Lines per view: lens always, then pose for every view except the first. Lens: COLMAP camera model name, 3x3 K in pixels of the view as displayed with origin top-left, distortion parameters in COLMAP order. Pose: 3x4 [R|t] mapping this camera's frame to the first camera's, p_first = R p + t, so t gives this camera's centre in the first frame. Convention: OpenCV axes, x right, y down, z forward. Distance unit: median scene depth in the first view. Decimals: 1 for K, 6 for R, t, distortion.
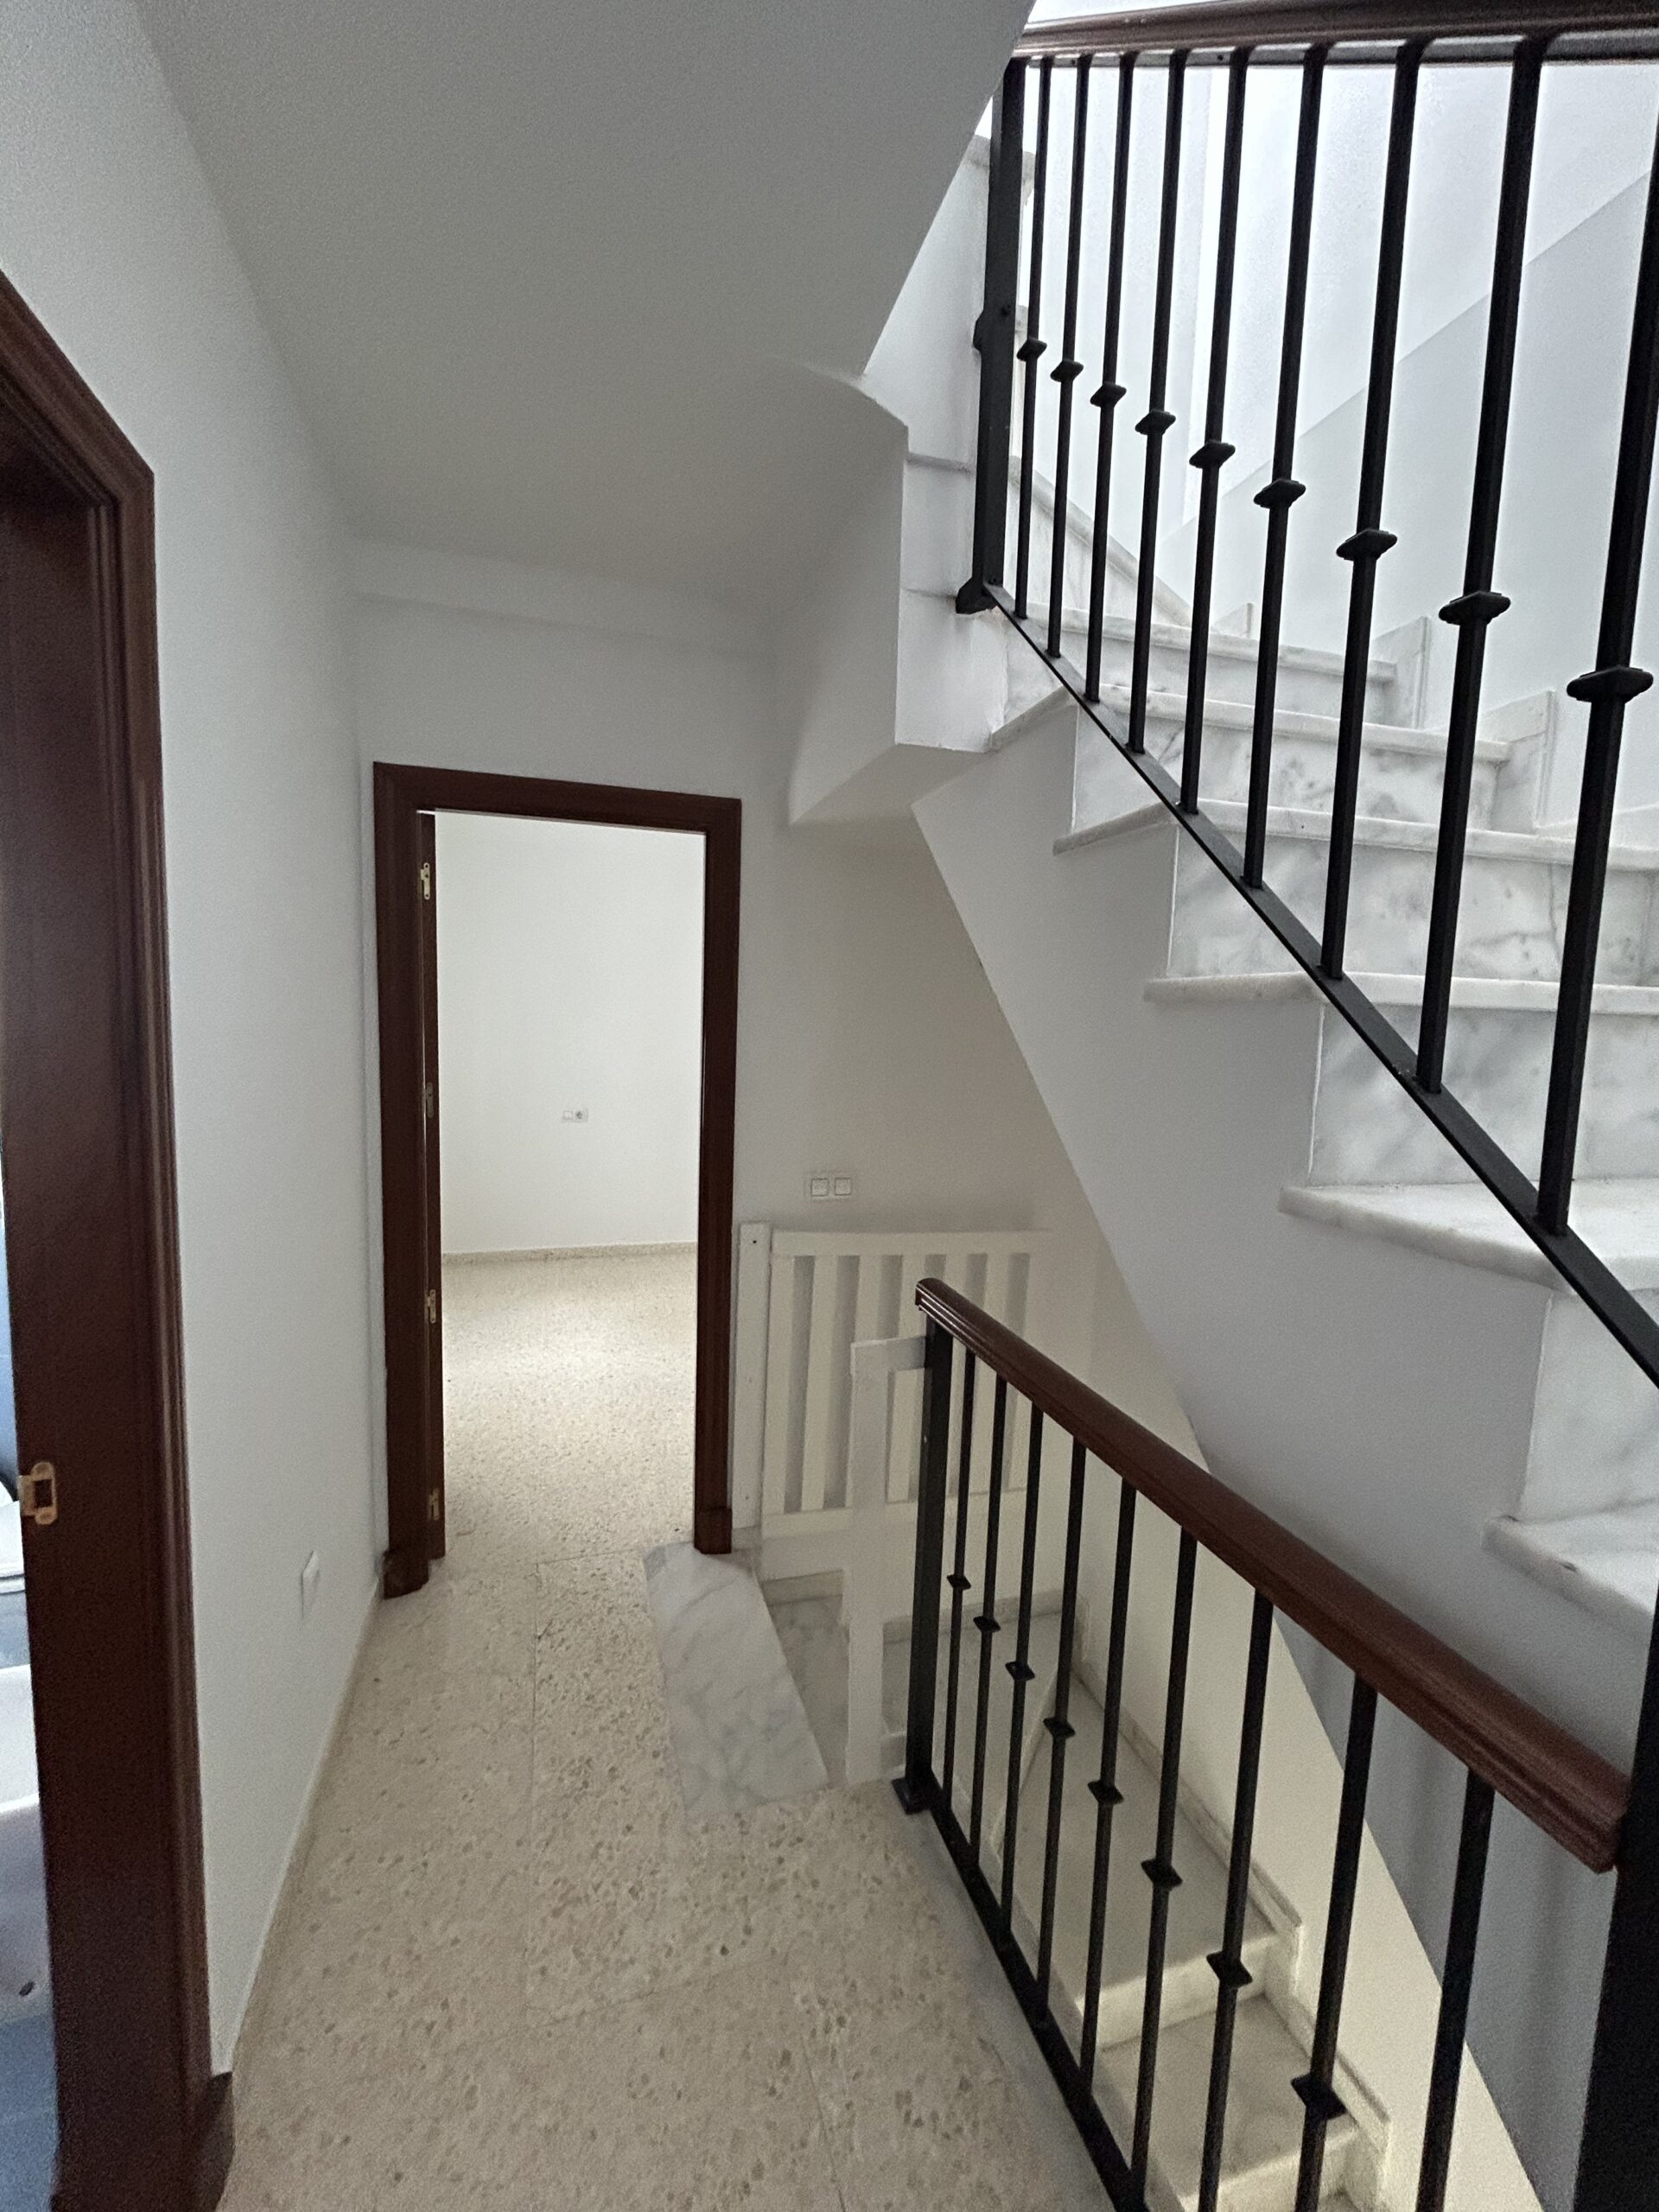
lens RADIAL K [[893.7, 0, 833.6], [0, 893.7, 1102.2], [0, 0, 1]] dist [-0.000804, 0.000329]
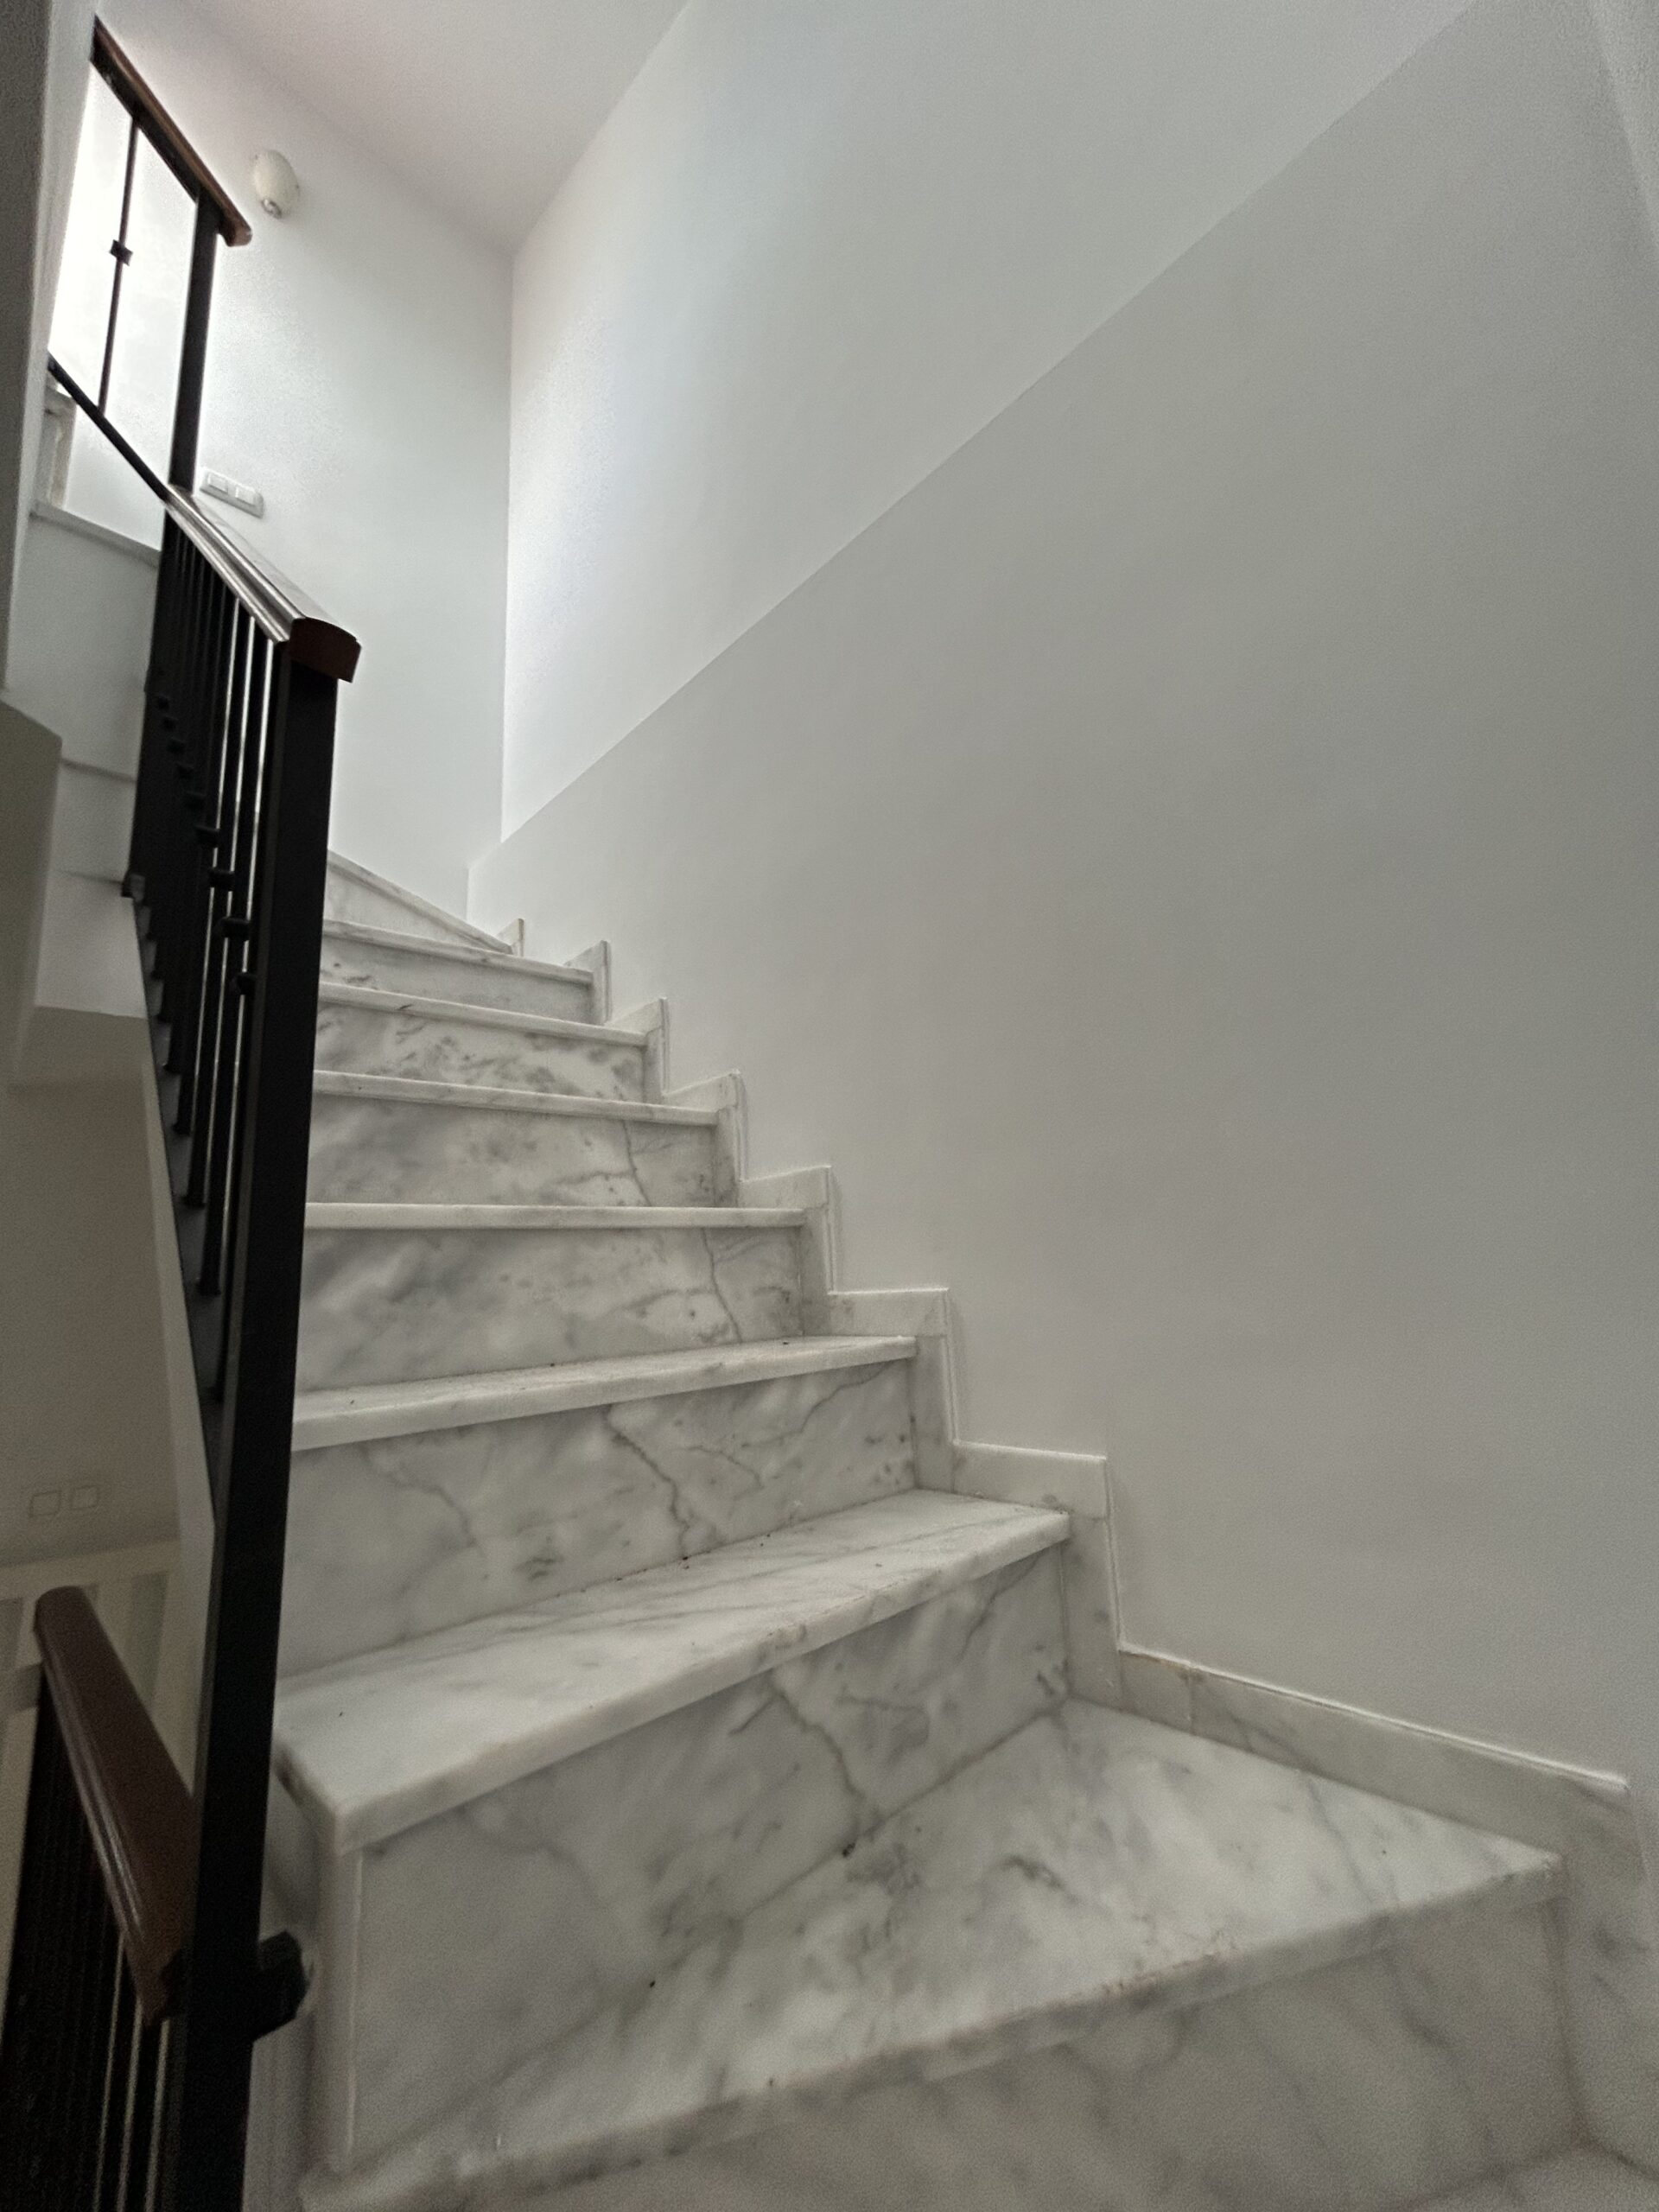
lens RADIAL K [[893.7, 0, 831.3], [0, 893.7, 1109.3], [0, 0, 1]] dist [-0.000804, 0.000329]
pose [[0.890460, 0.006307, 0.455019, 0.458772], [0.124082, 0.958650, -0.256114, 0.084625], [-0.437819, 0.284519, 0.852856, -0.233670]]
